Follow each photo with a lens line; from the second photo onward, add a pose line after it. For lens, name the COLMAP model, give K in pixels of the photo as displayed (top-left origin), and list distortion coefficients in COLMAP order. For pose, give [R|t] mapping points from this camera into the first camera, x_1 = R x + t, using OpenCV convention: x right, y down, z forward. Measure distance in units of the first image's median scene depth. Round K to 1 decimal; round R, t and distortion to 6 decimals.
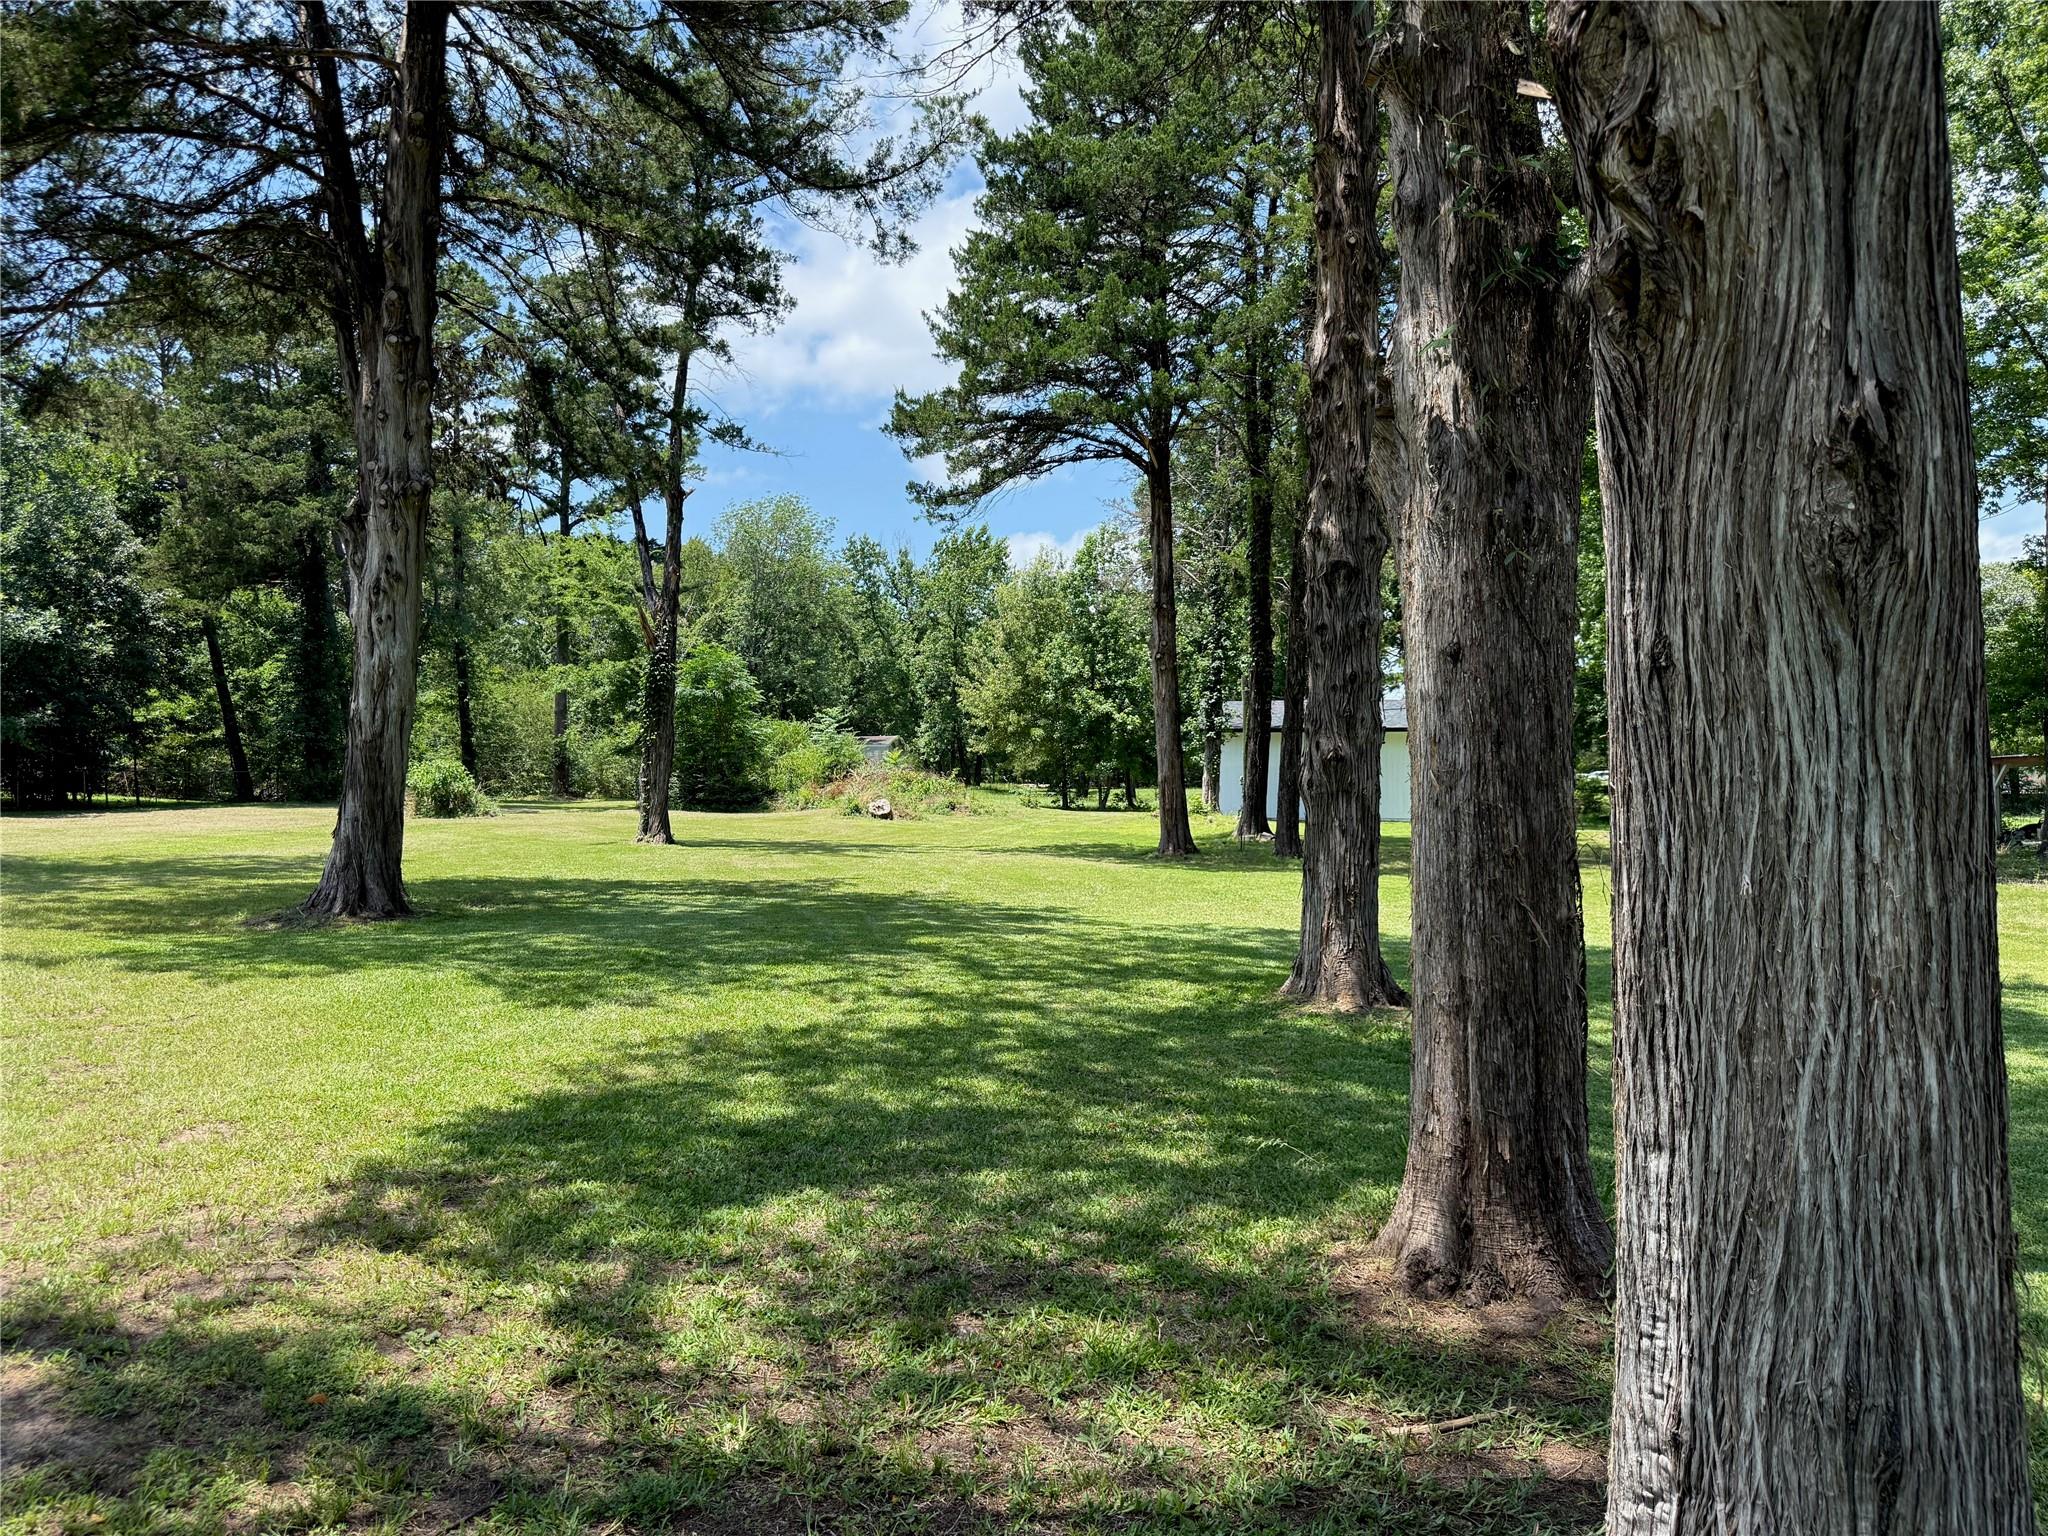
lens RADIAL K [[1420.2, 0, 1007.5], [0, 1420.2, 793.0], [0, 0, 1]] dist [0.068082, -0.083914]
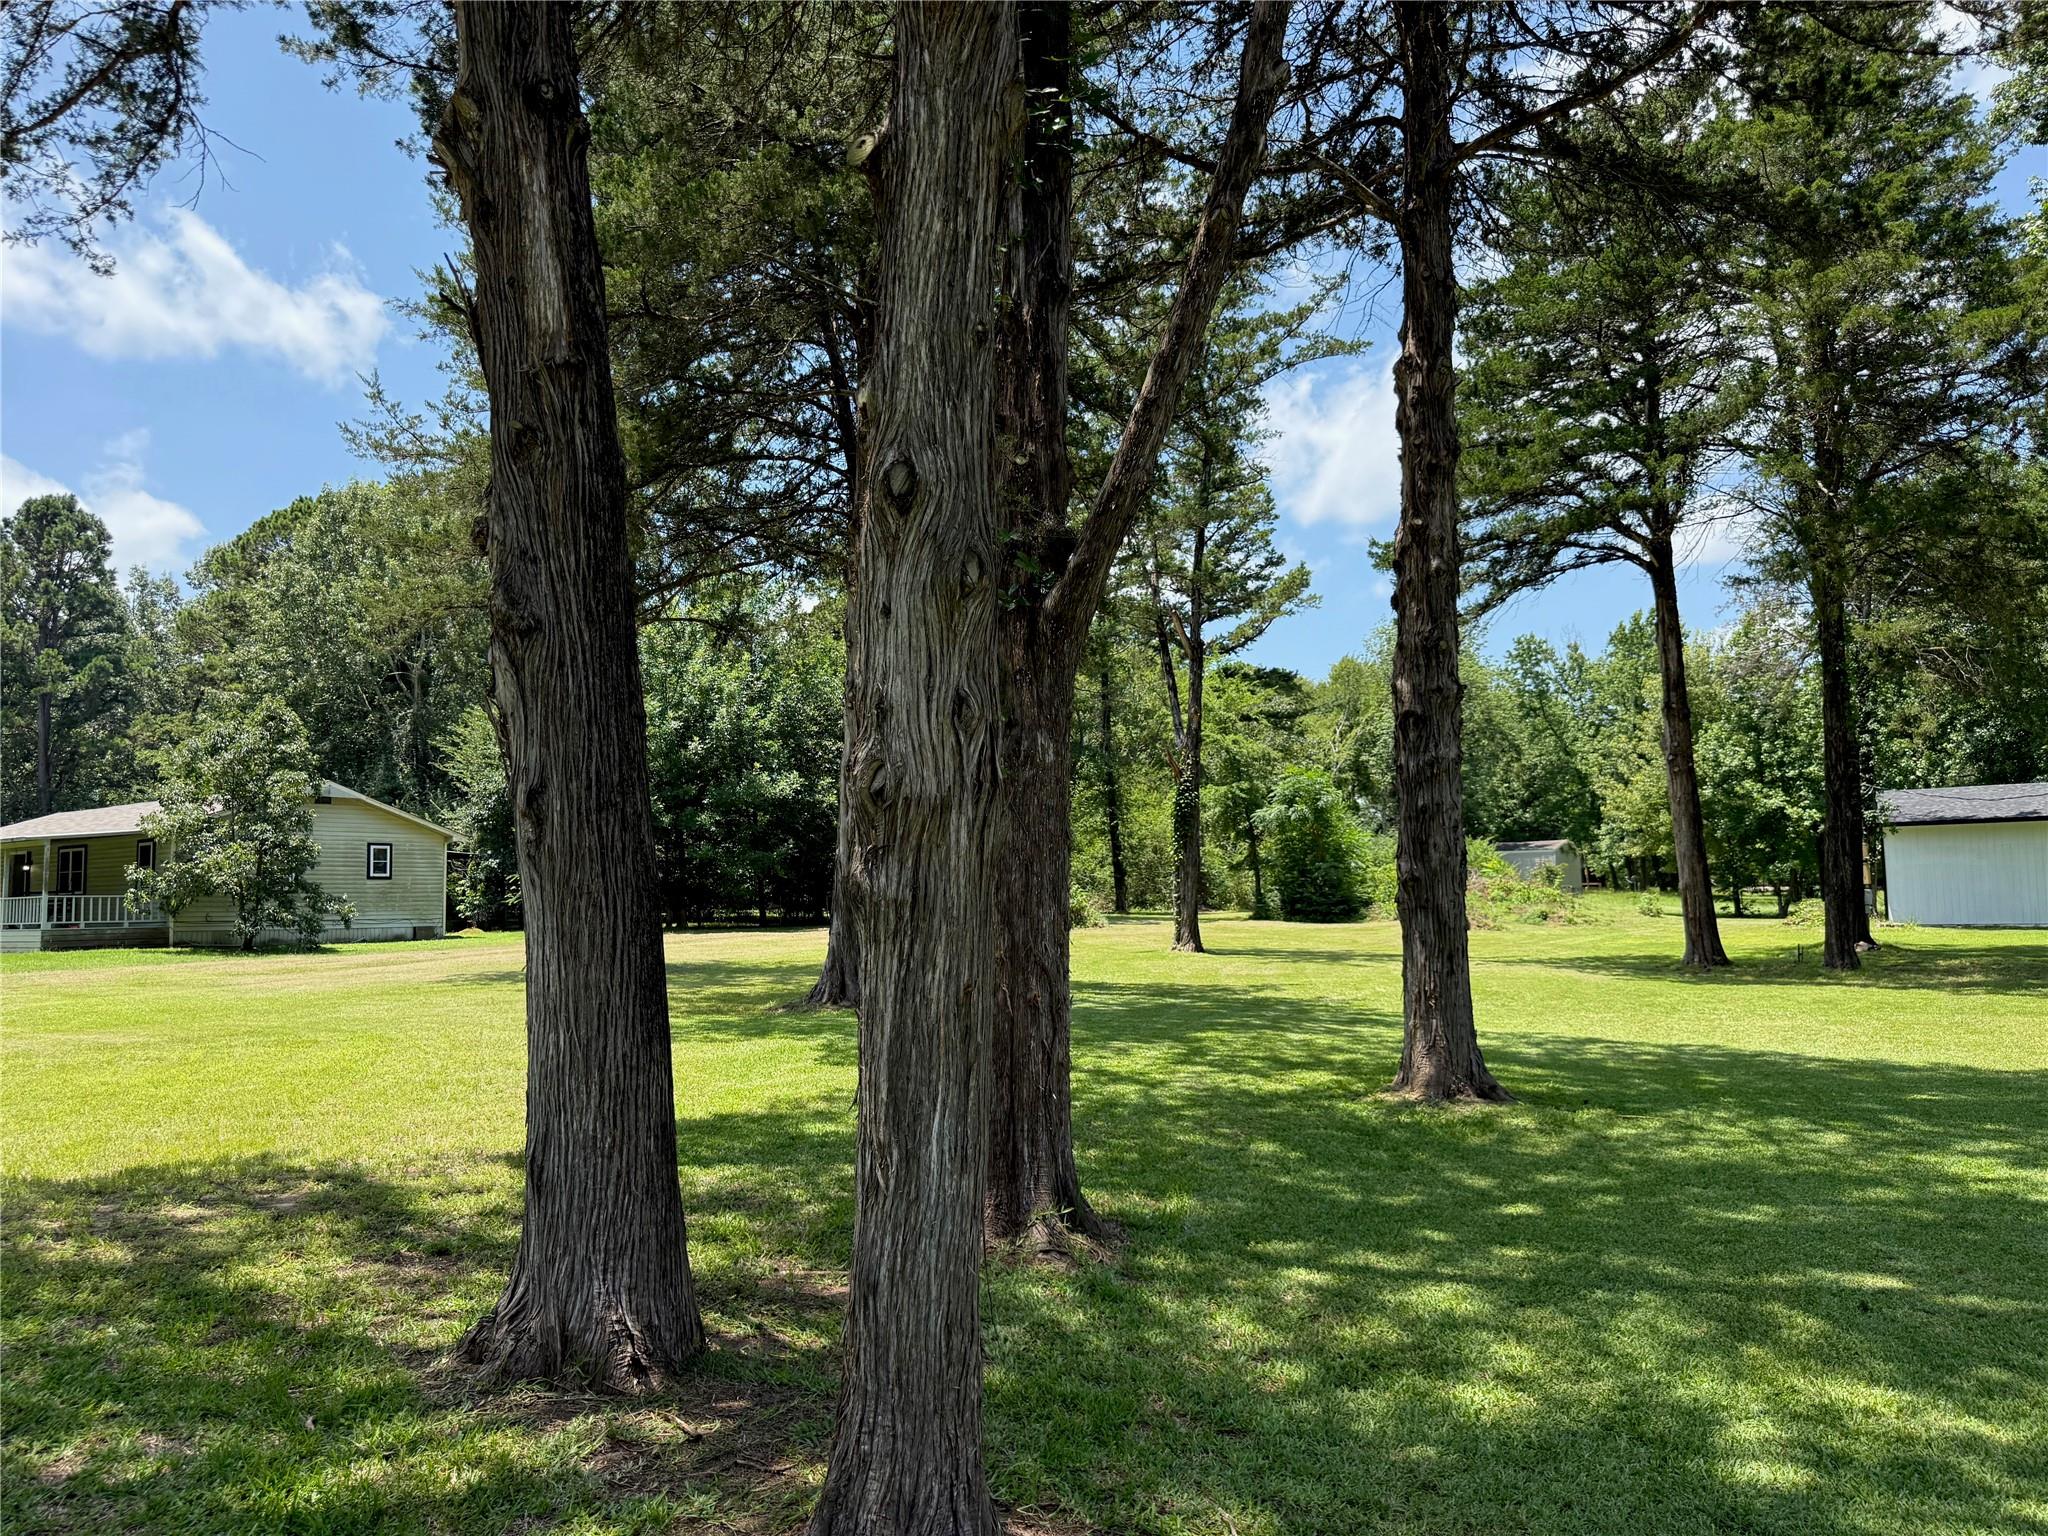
lens RADIAL K [[1420.2, 0, 1021.4], [0, 1420.2, 774.5], [0, 0, 1]] dist [0.068082, -0.083914]
pose [[0.883029, -0.058865, -0.465612, 0.339523], [0.017412, 0.995529, -0.092838, -0.004105], [0.468995, 0.073871, 0.880106, -0.124231]]
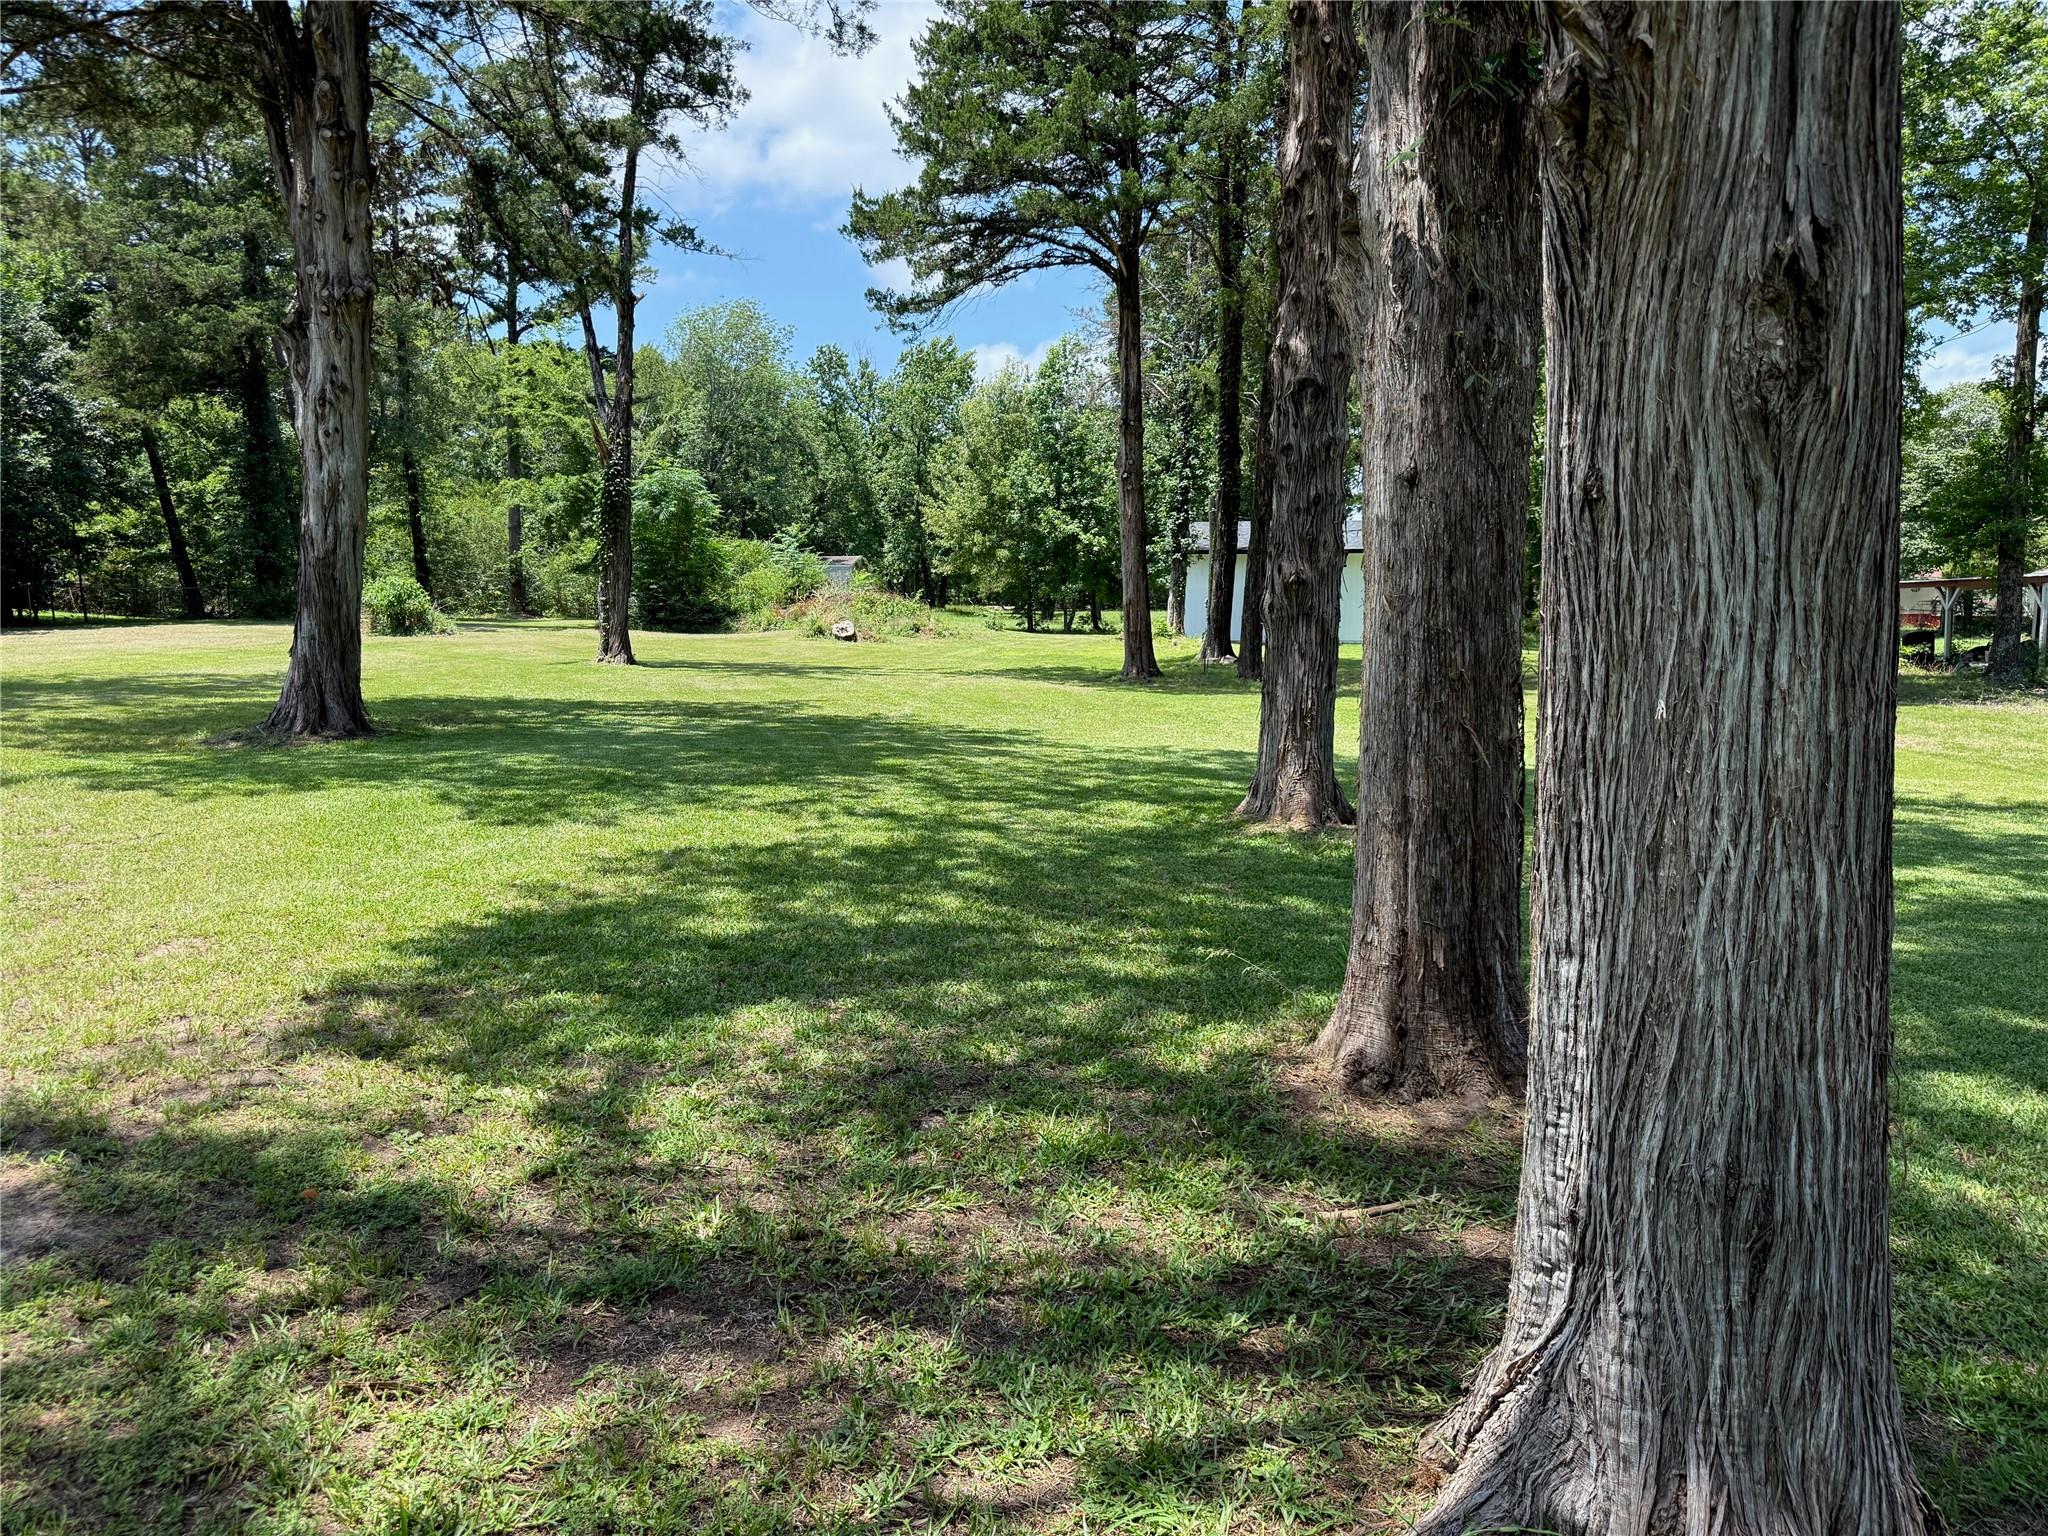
lens RADIAL K [[1420.2, 0, 1004.8], [0, 1420.2, 775.7], [0, 0, 1]] dist [0.068082, -0.083914]
pose [[0.999735, 0.000991, 0.022998, 0.000992], [-0.003582, 0.993600, 0.112899, -0.000642], [-0.022739, -0.112951, 0.993340, -0.005100]]
